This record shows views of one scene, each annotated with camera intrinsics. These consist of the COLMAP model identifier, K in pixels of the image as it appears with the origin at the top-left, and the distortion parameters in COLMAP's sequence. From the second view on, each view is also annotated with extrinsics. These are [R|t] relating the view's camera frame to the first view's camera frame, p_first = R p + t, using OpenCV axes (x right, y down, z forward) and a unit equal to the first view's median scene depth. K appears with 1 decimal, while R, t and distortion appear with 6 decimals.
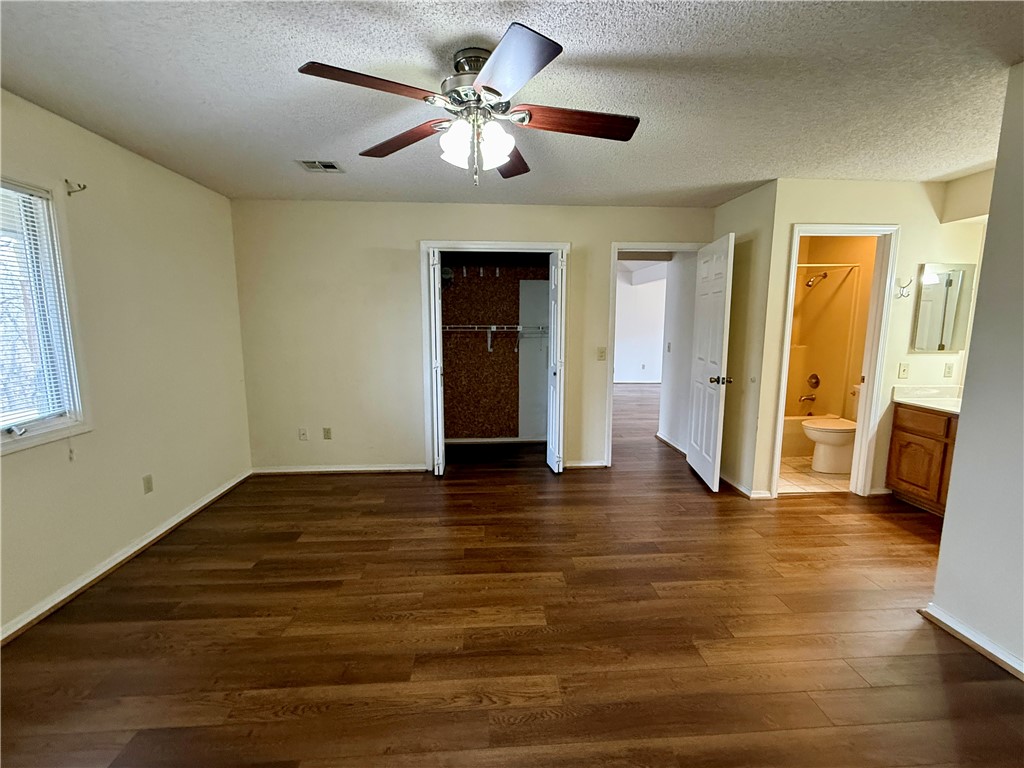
lens RADIAL K [[445.3, 0, 510.2], [0, 445.3, 384.3], [0, 0, 1]] dist [-0.004024, -0.000409]
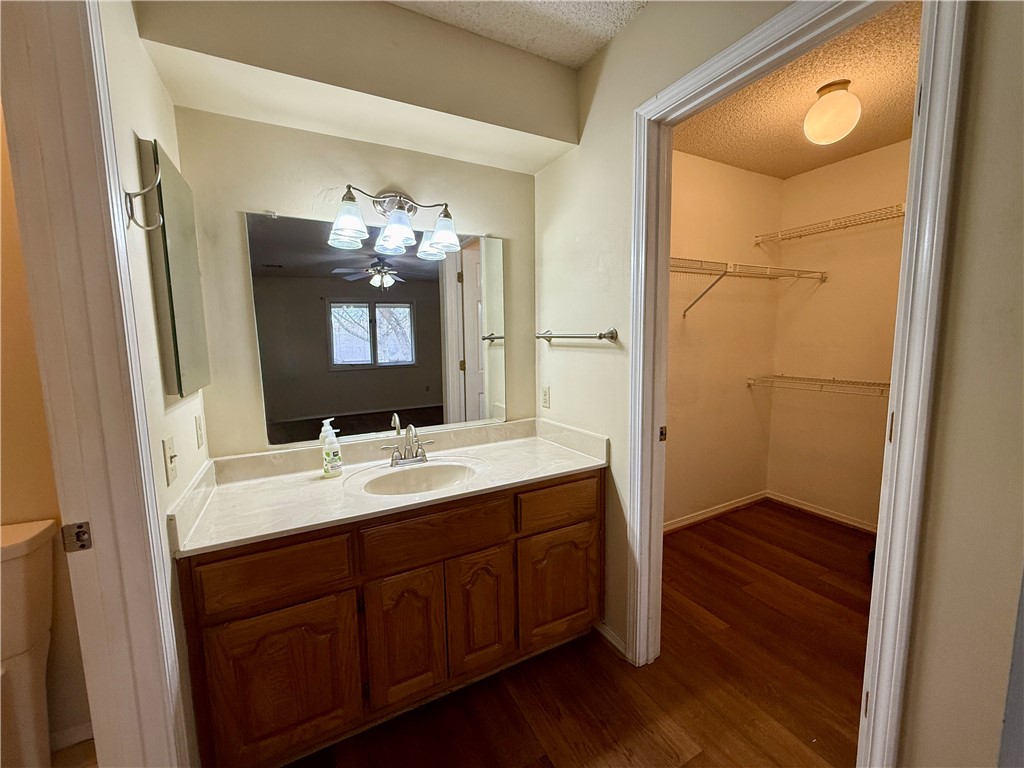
lens RADIAL K [[408.9, 0, 509.9], [0, 408.9, 383.4], [0, 0, 1]] dist [-0.001138, 0.000224]
pose [[-0.404654, -0.092399, 0.909790, 0.667705], [0.146719, 0.975434, 0.164323, -0.129994], [-0.902623, 0.199977, -0.381157, 1.153499]]
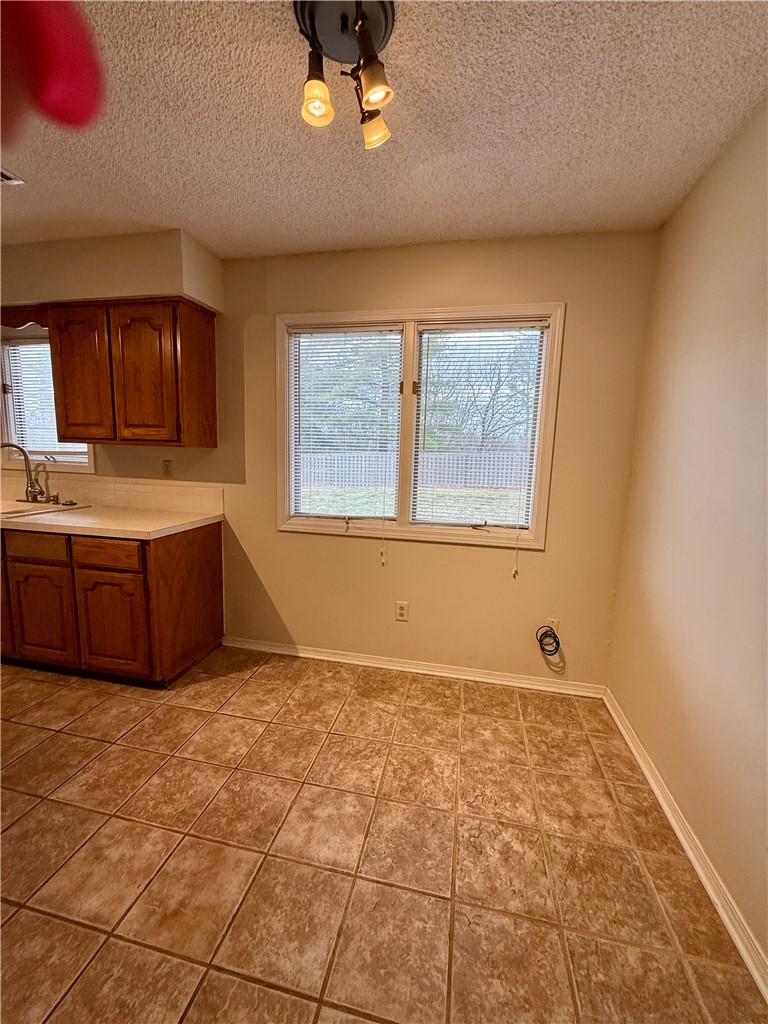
lens RADIAL K [[408.9, 0, 385.2], [0, 408.9, 510.3], [0, 0, 1]] dist [-0.001138, 0.000224]
pose [[-0.280454, 0.128390, -0.951242, 0.024454], [-0.162836, 0.970286, 0.178970, -0.082062], [0.945955, 0.205089, -0.251214, 0.806894]]
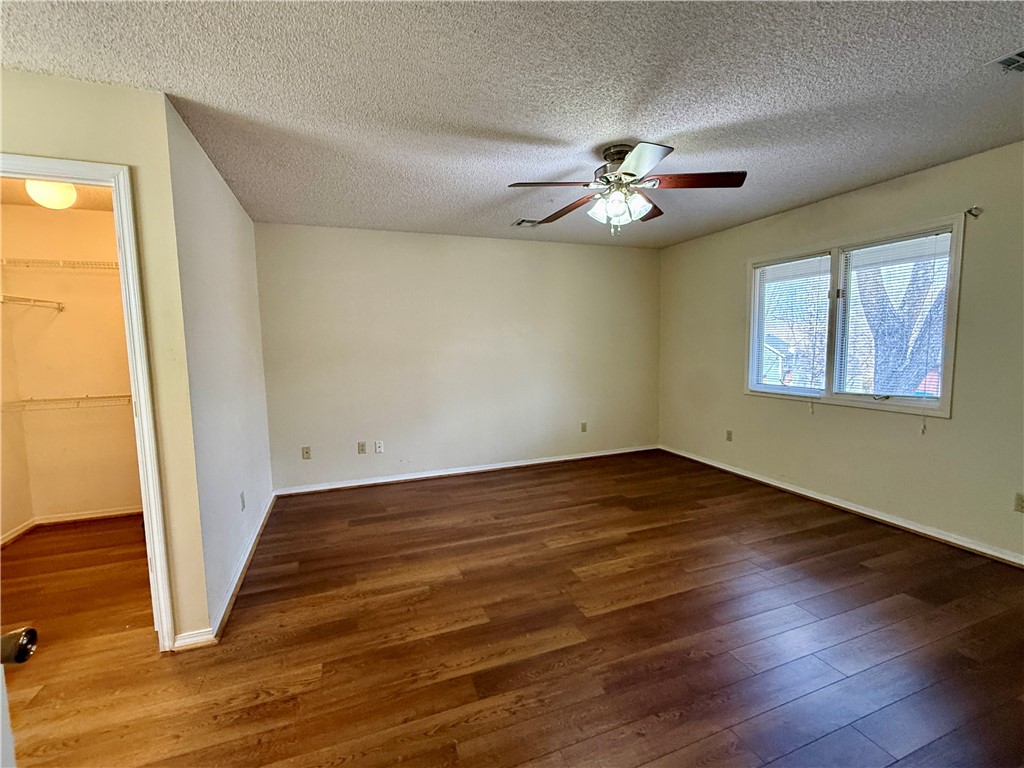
lens RADIAL K [[448.0, 0, 514.5], [0, 448.0, 387.1], [0, 0, 1]] dist [-0.004286, -0.000452]
pose [[-0.954090, 0.048457, -0.295575, 0.468230], [-0.022088, 0.972757, 0.230773, -0.206608], [0.298705, 0.226707, -0.927027, 1.598376]]
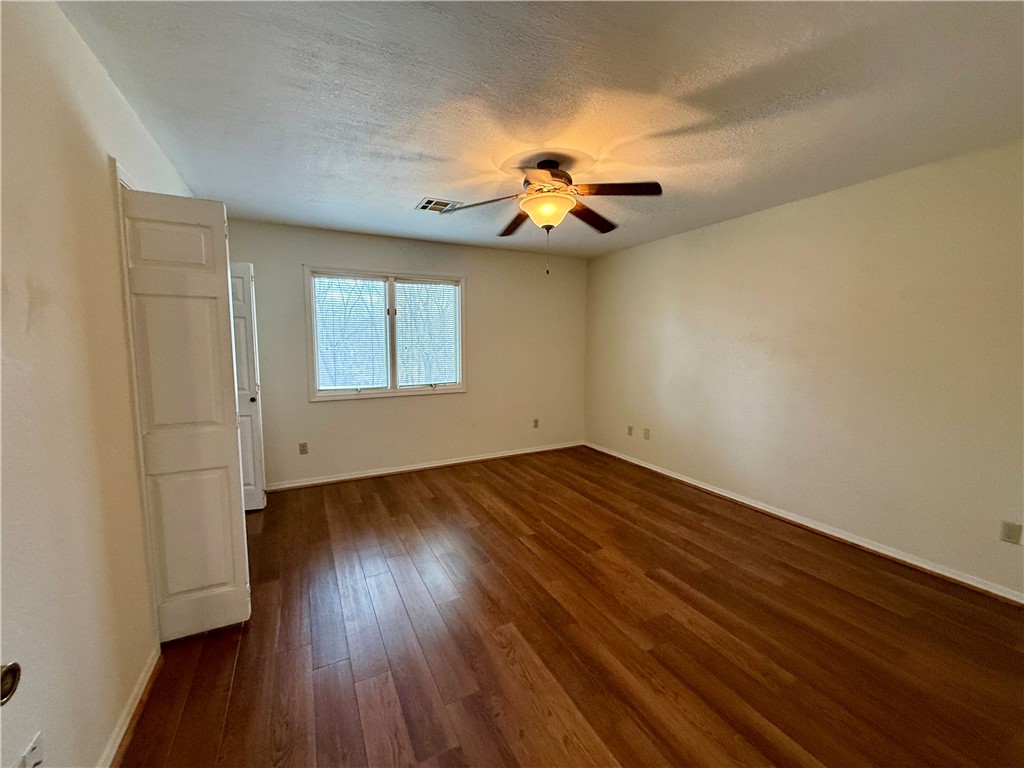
lens RADIAL K [[418.2, 0, 512.0], [0, 418.2, 384.0], [0, 0, 1]] dist [-0.000950, 0.000006]
pose [[0.408549, 0.081519, -0.909089, 0.840393], [-0.124873, 0.991630, 0.032802, -0.023691], [0.904154, 0.100120, 0.415309, 0.355881]]
